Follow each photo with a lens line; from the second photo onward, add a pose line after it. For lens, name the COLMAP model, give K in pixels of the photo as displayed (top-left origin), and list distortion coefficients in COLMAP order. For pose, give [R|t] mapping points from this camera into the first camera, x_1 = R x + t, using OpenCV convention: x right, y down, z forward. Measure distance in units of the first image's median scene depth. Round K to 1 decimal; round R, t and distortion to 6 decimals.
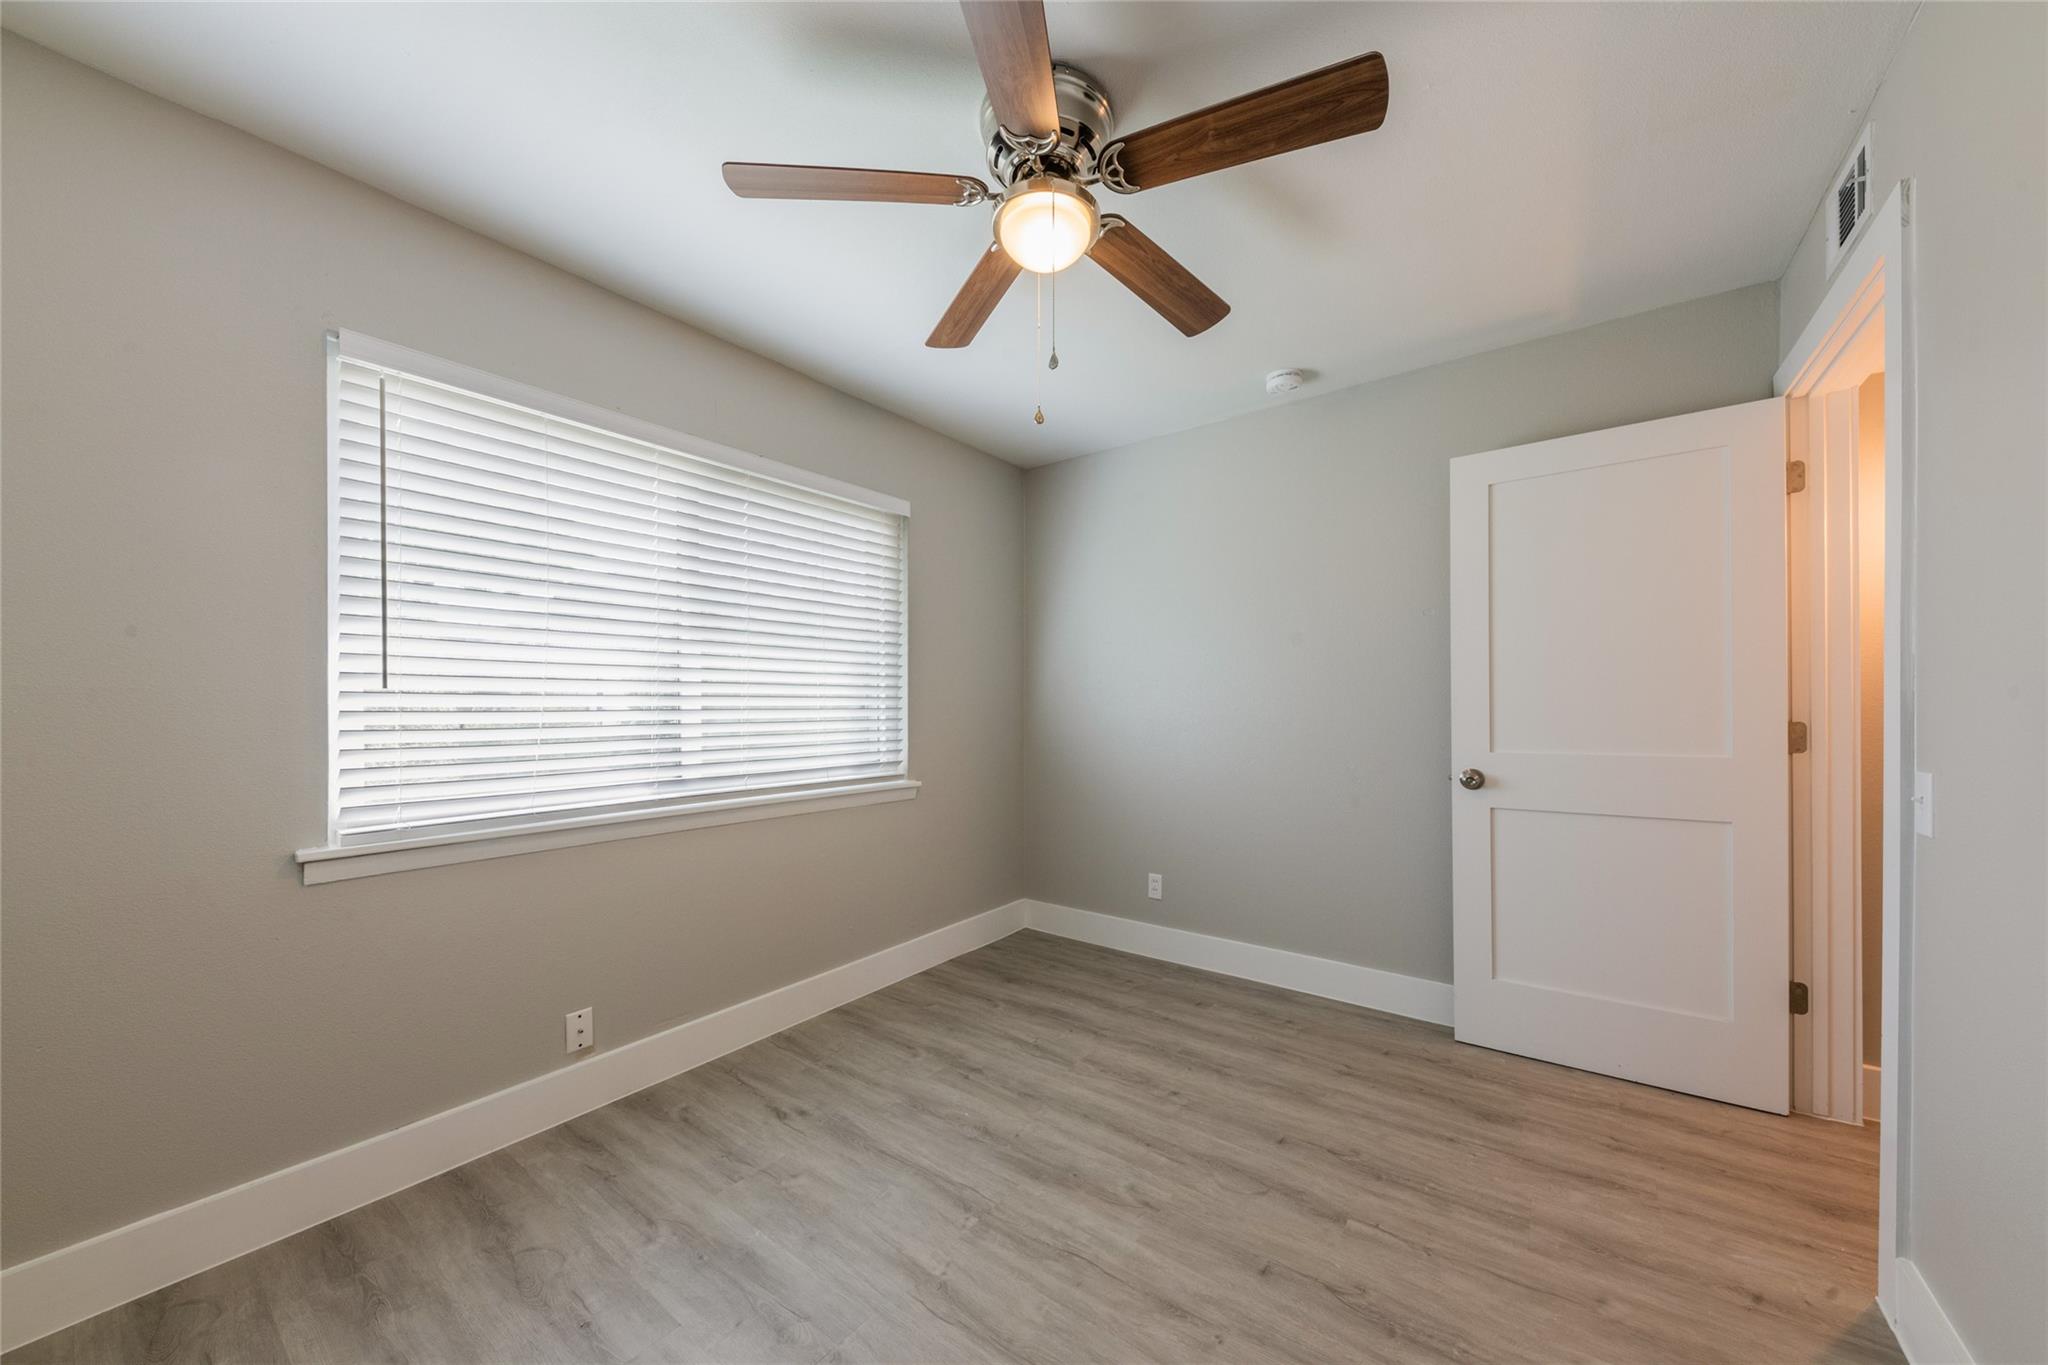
lens RADIAL K [[712.6, 0, 1032.1], [0, 712.6, 698.3], [0, 0, 1]] dist [0.016557, -0.007436]
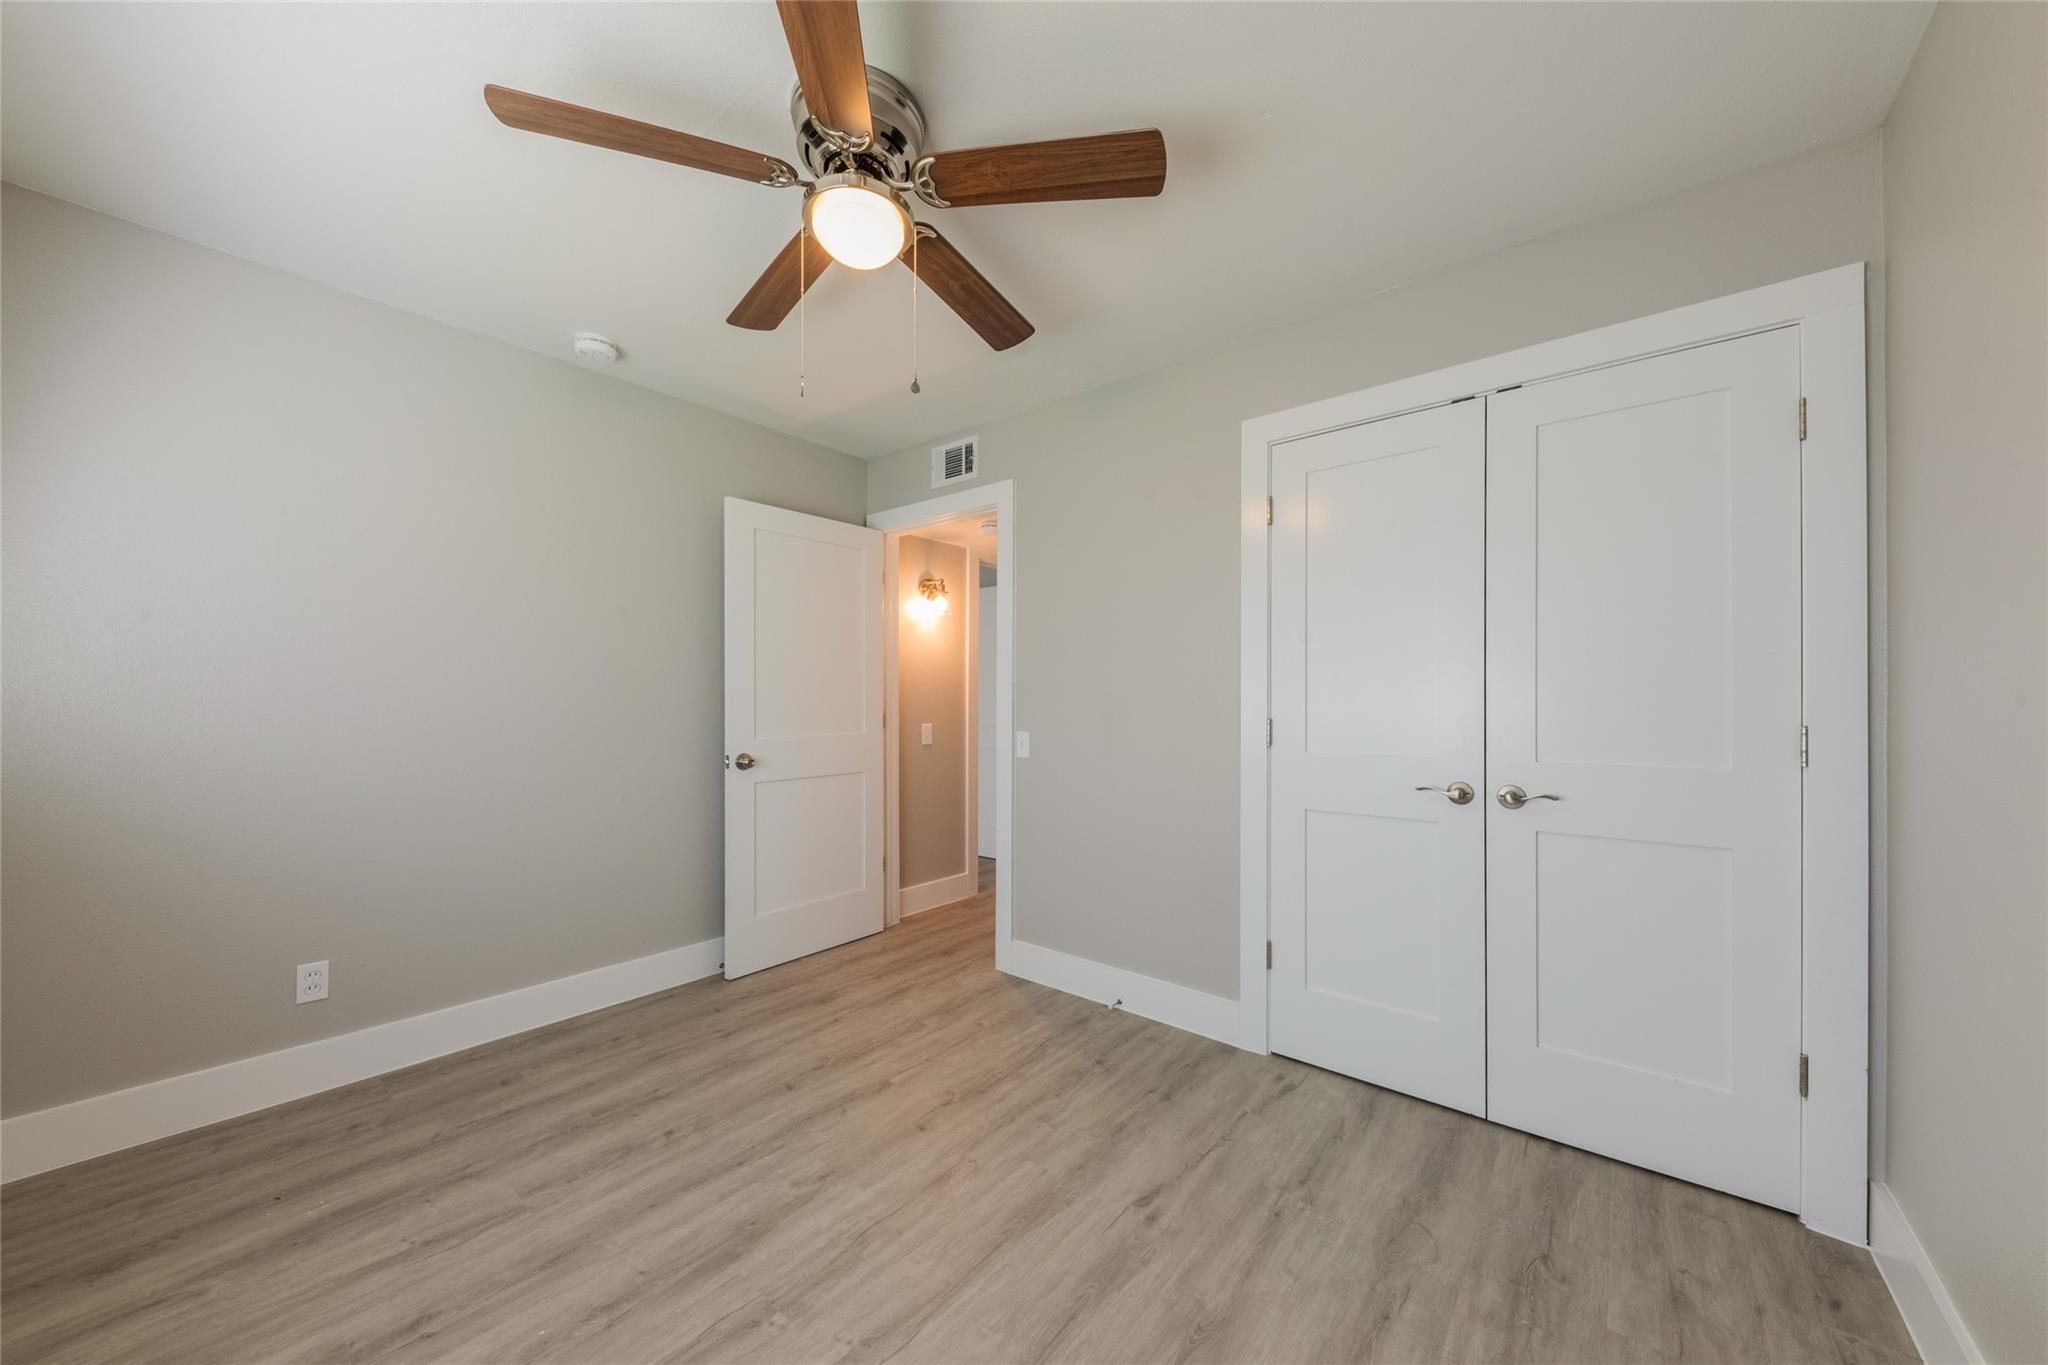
lens RADIAL K [[720.6, 0, 1032.7], [0, 720.6, 686.7], [0, 0, 1]] dist [0.017169, -0.007609]
pose [[0.046857, 0.026279, 0.998556, -0.738811], [-0.015086, 0.999558, -0.025597, 0.009606], [-0.998788, -0.013865, 0.047233, 0.534866]]
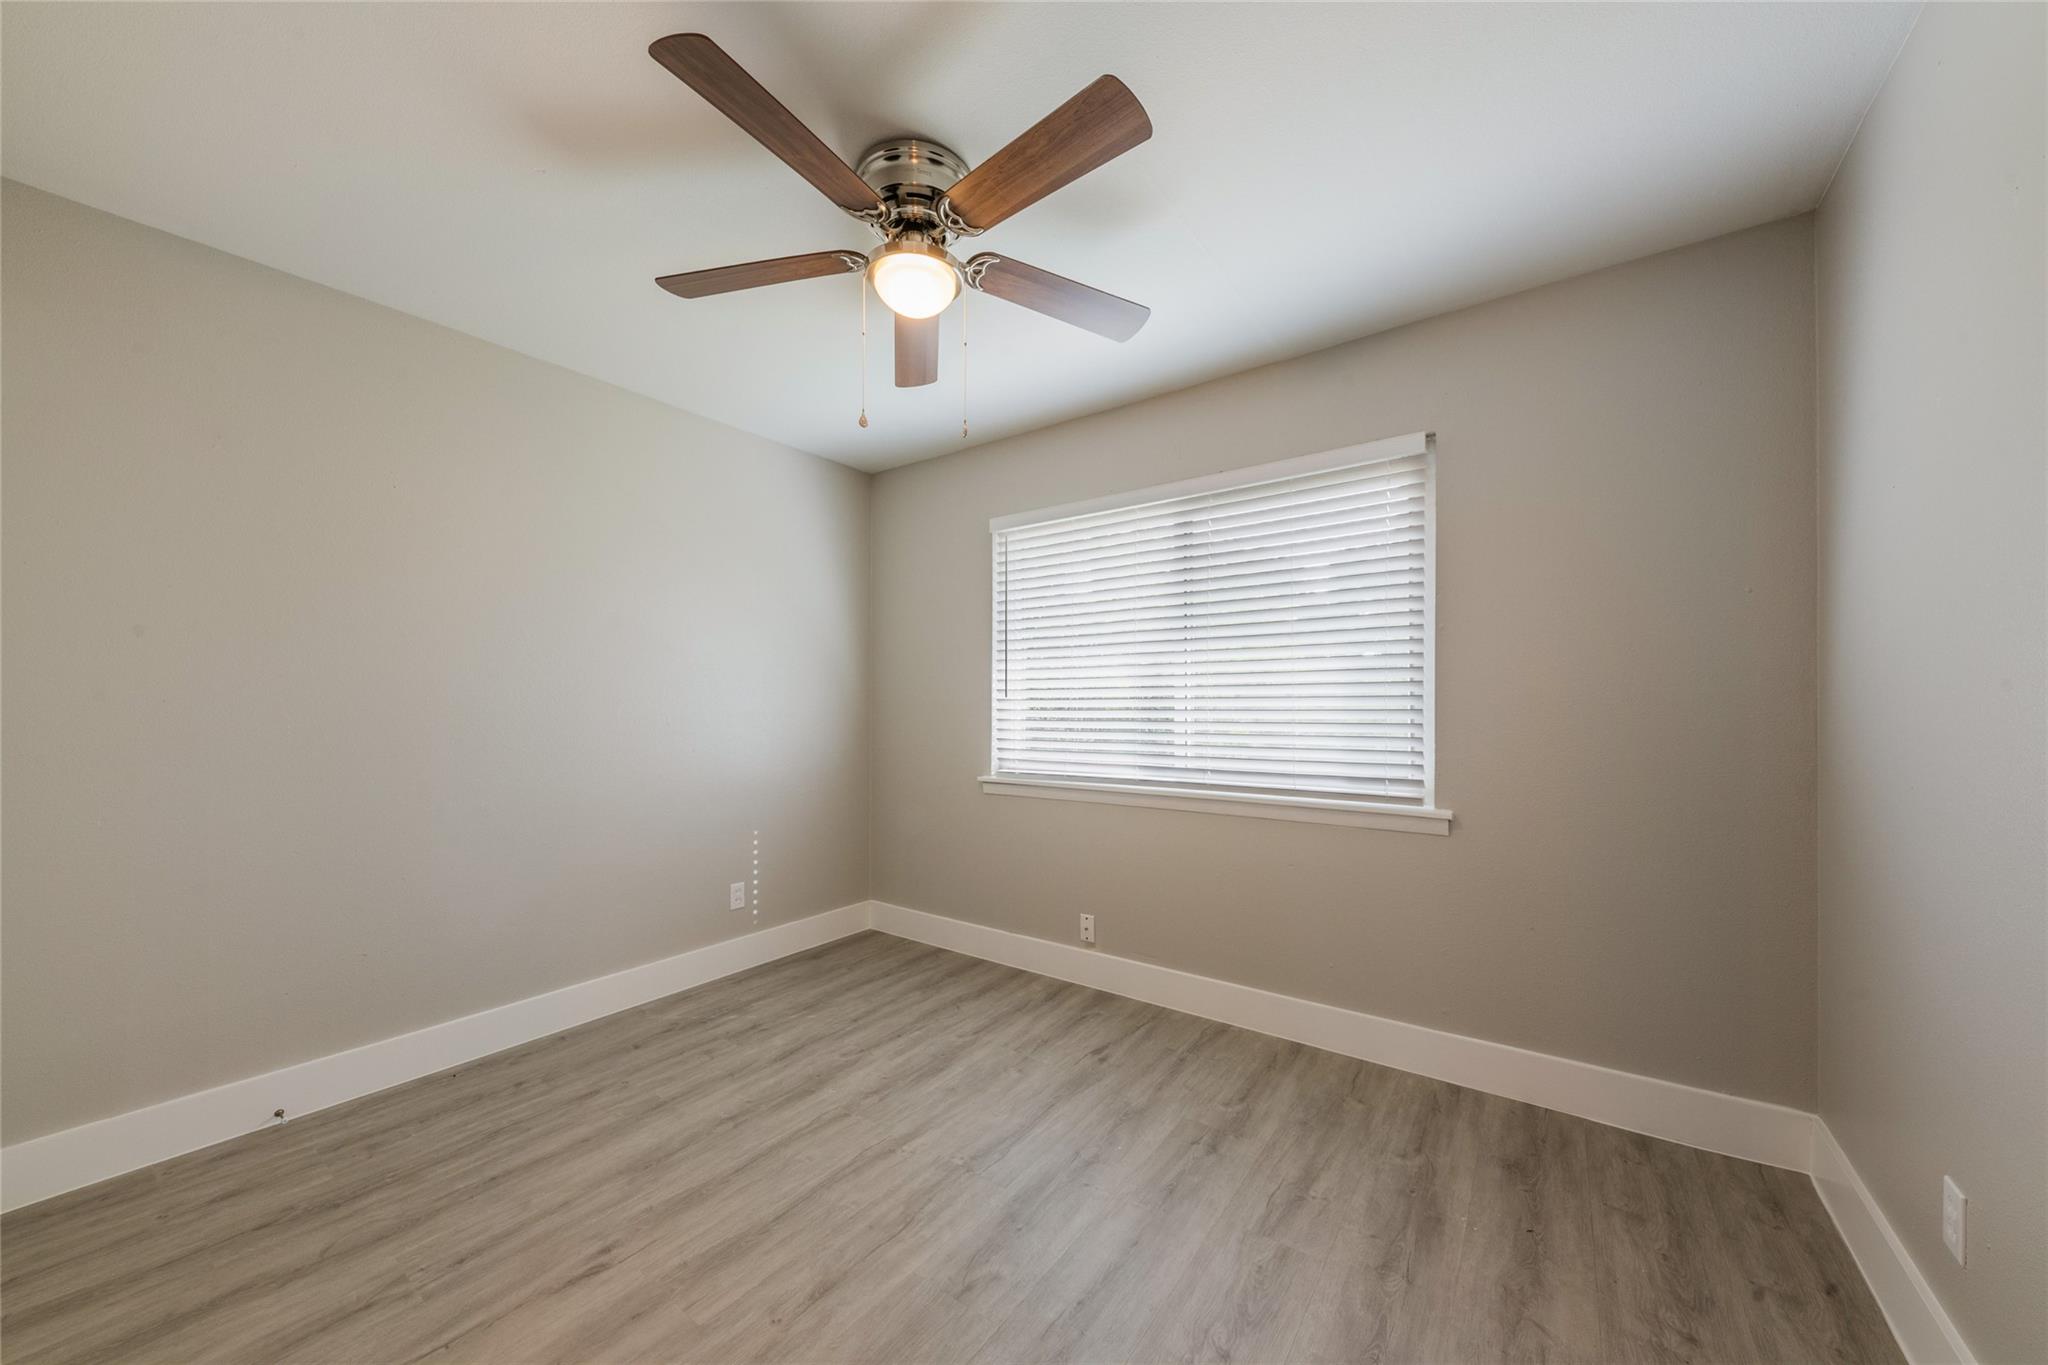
lens RADIAL K [[720.6, 0, 1032.7], [0, 720.6, 686.7], [0, 0, 1]] dist [0.017169, -0.007609]
pose [[0.015414, -0.024257, -0.999587, 0.861368], [0.013591, 0.999618, -0.024048, 0.003347], [0.999789, -0.013215, 0.015738, 0.878878]]
